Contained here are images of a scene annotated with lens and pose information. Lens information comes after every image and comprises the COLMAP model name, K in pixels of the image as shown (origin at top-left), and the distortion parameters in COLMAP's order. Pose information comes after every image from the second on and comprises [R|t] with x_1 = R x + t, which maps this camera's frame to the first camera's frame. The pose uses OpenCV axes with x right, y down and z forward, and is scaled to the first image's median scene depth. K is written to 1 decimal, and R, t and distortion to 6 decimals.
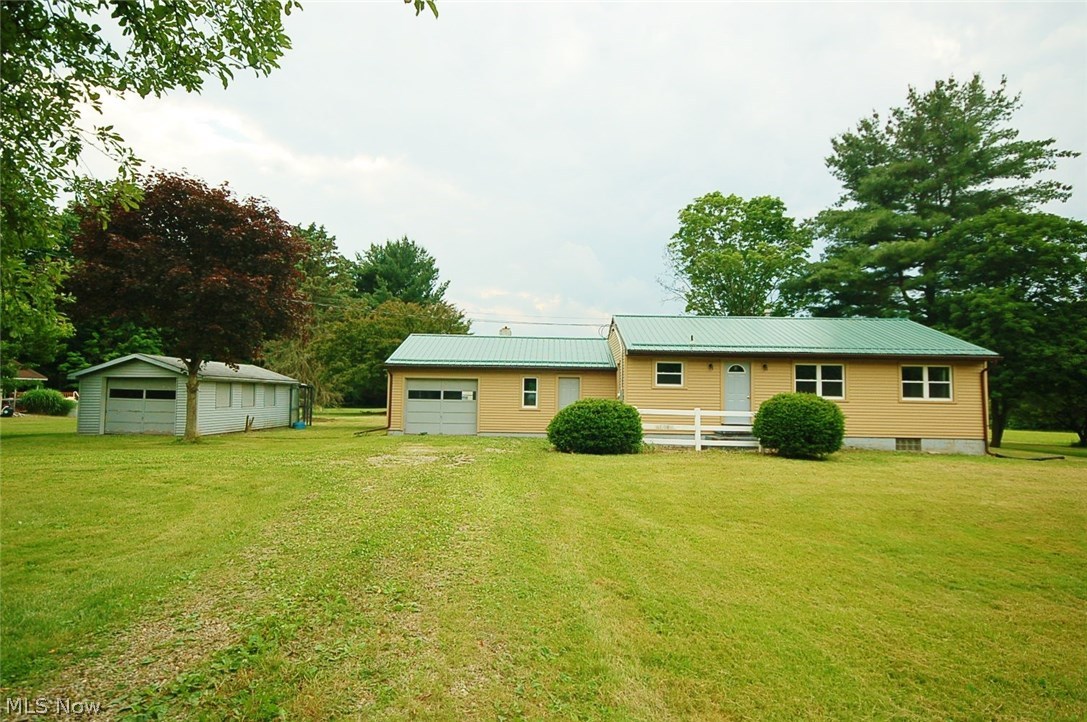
lens RADIAL K [[631.3, 0, 542.0], [0, 631.3, 358.5], [0, 0, 1]] dist [0.012626, -0.000729]
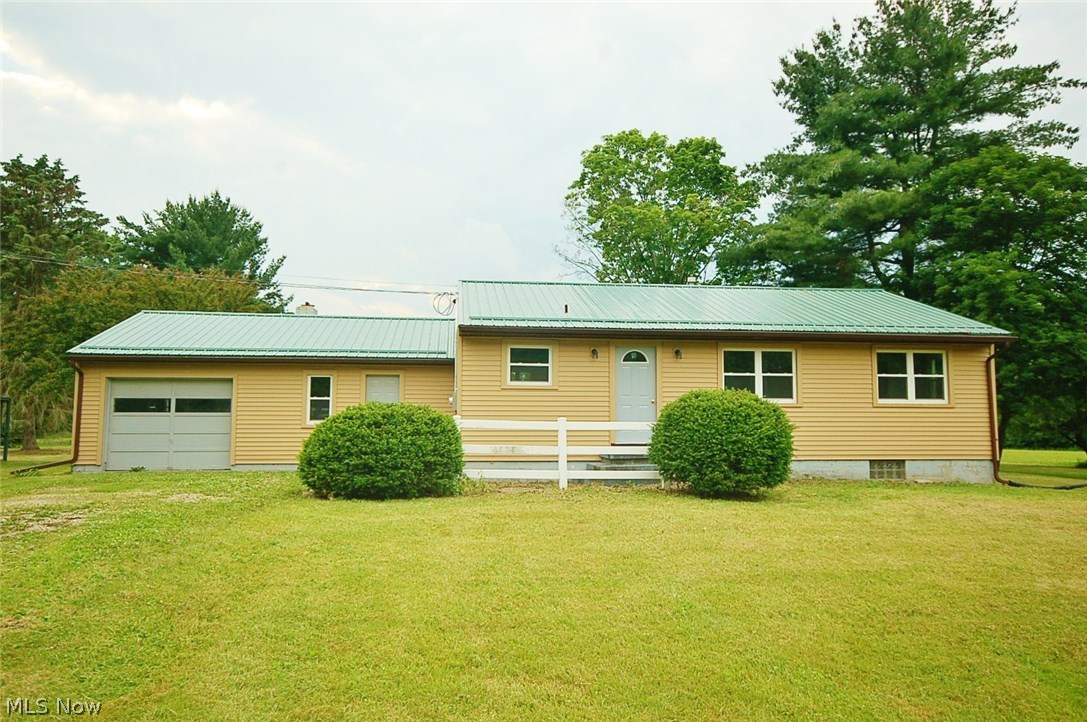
lens RADIAL K [[799.7, 0, 544.8], [0, 799.7, 357.2], [0, 0, 1]] dist [-0.002588, 0.026881]
pose [[0.991483, -0.003110, 0.130200, 0.073555], [0.004985, 0.999888, -0.014081, 0.018000], [-0.130141, 0.014610, 0.991388, 0.138851]]
